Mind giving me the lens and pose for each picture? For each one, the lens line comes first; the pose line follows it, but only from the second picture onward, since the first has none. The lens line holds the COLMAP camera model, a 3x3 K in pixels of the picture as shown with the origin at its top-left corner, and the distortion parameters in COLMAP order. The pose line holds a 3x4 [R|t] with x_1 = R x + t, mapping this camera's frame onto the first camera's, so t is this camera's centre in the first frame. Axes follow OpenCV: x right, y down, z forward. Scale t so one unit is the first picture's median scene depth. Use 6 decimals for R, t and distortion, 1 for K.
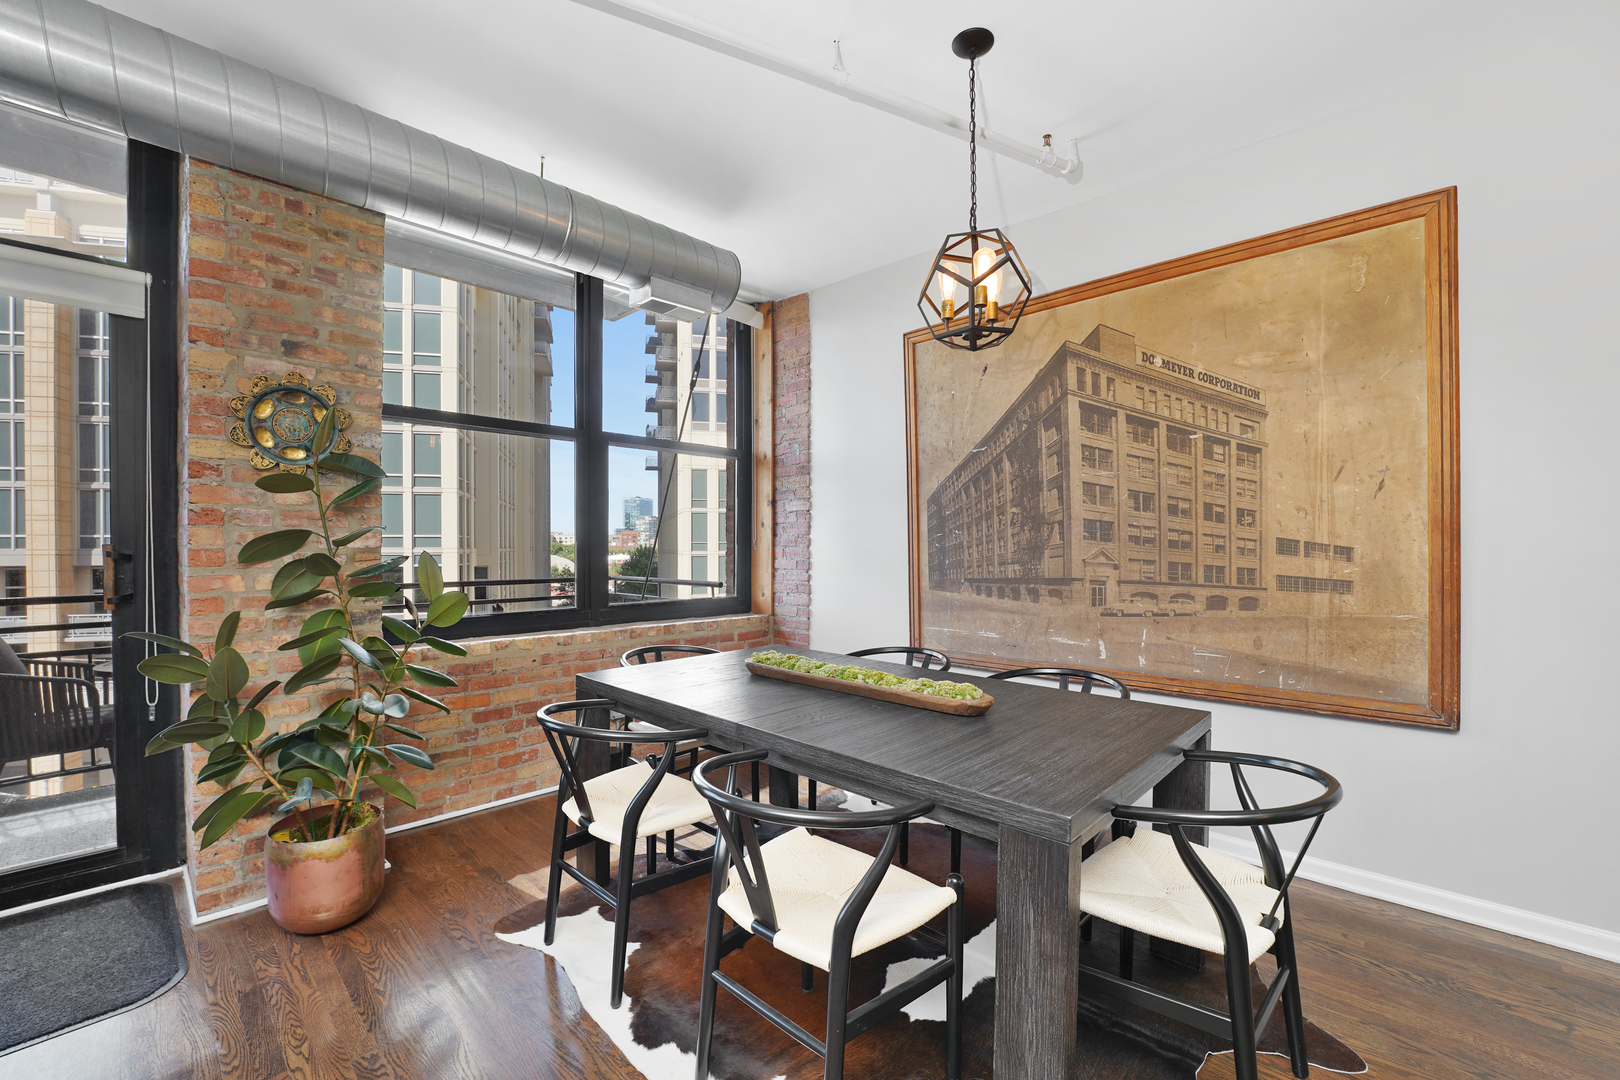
lens RADIAL K [[675.5, 0, 796.6], [0, 675.5, 548.4], [0, 0, 1]] dist [-0.025890, 0.000428]
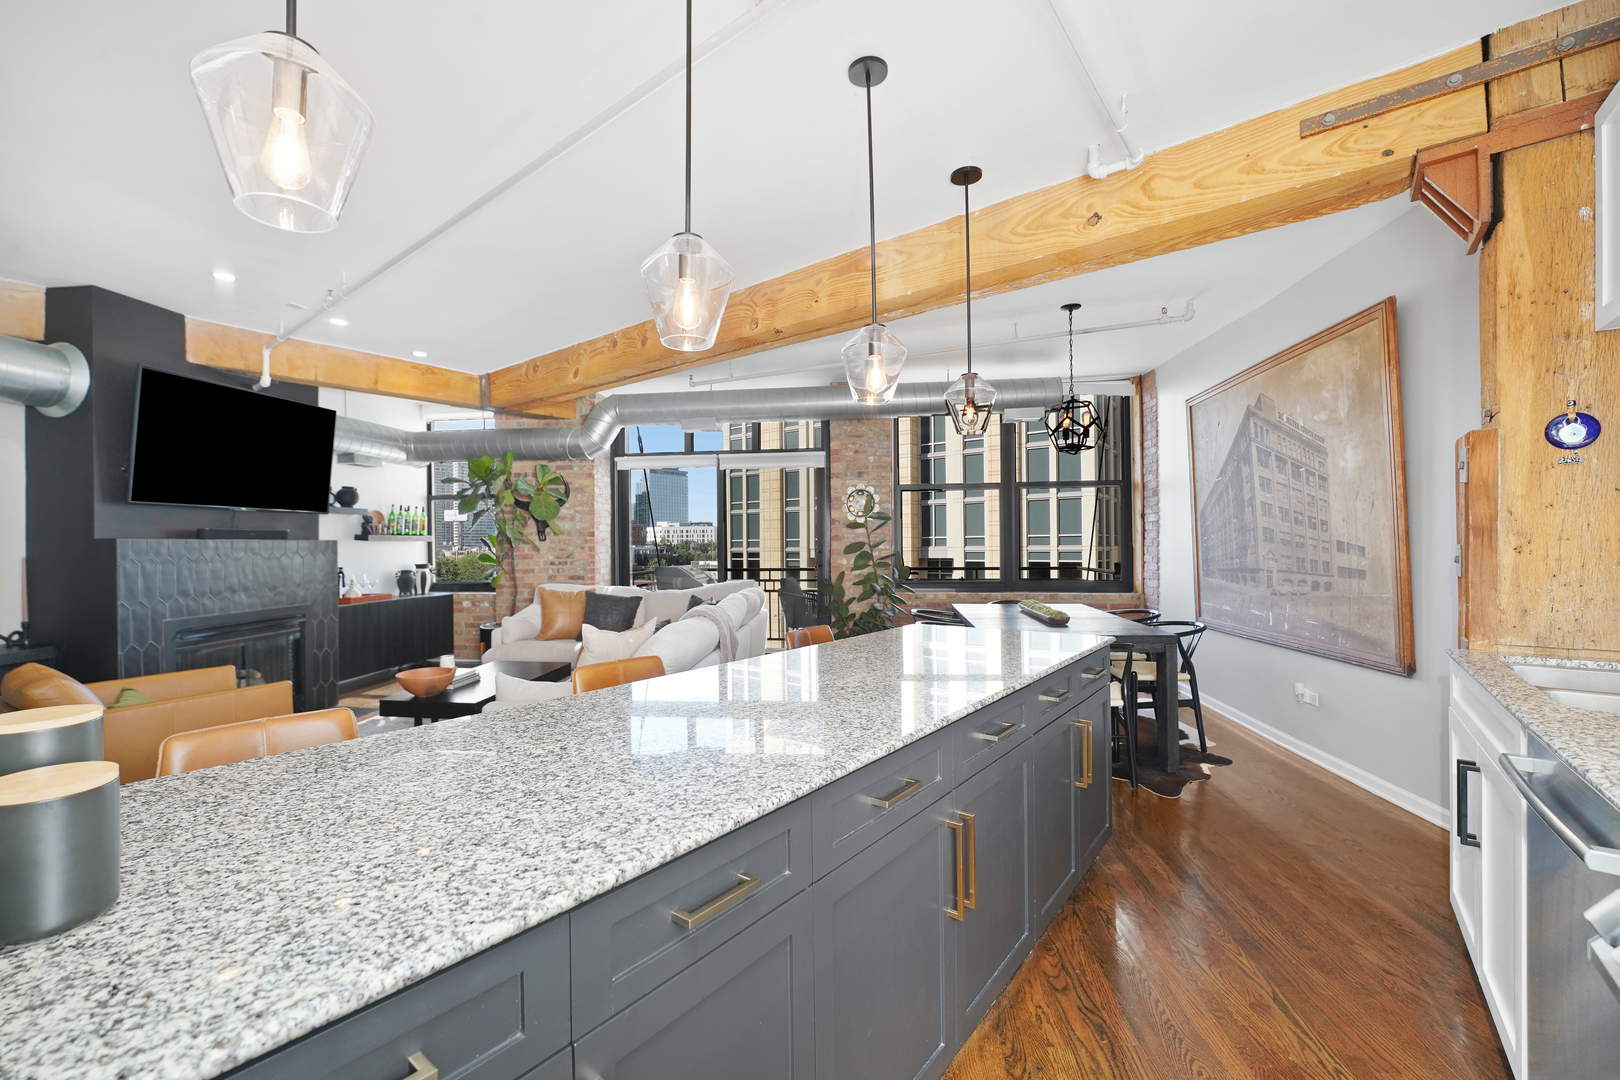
lens RADIAL K [[672.4, 0, 795.8], [0, 672.4, 543.0], [0, 0, 1]] dist [-0.015150, 0.000637]
pose [[0.599805, -0.008446, -0.800102, 0.992502], [0.005930, 0.999964, -0.006110, -0.007212], [0.800124, -0.001079, 0.599833, -0.664303]]
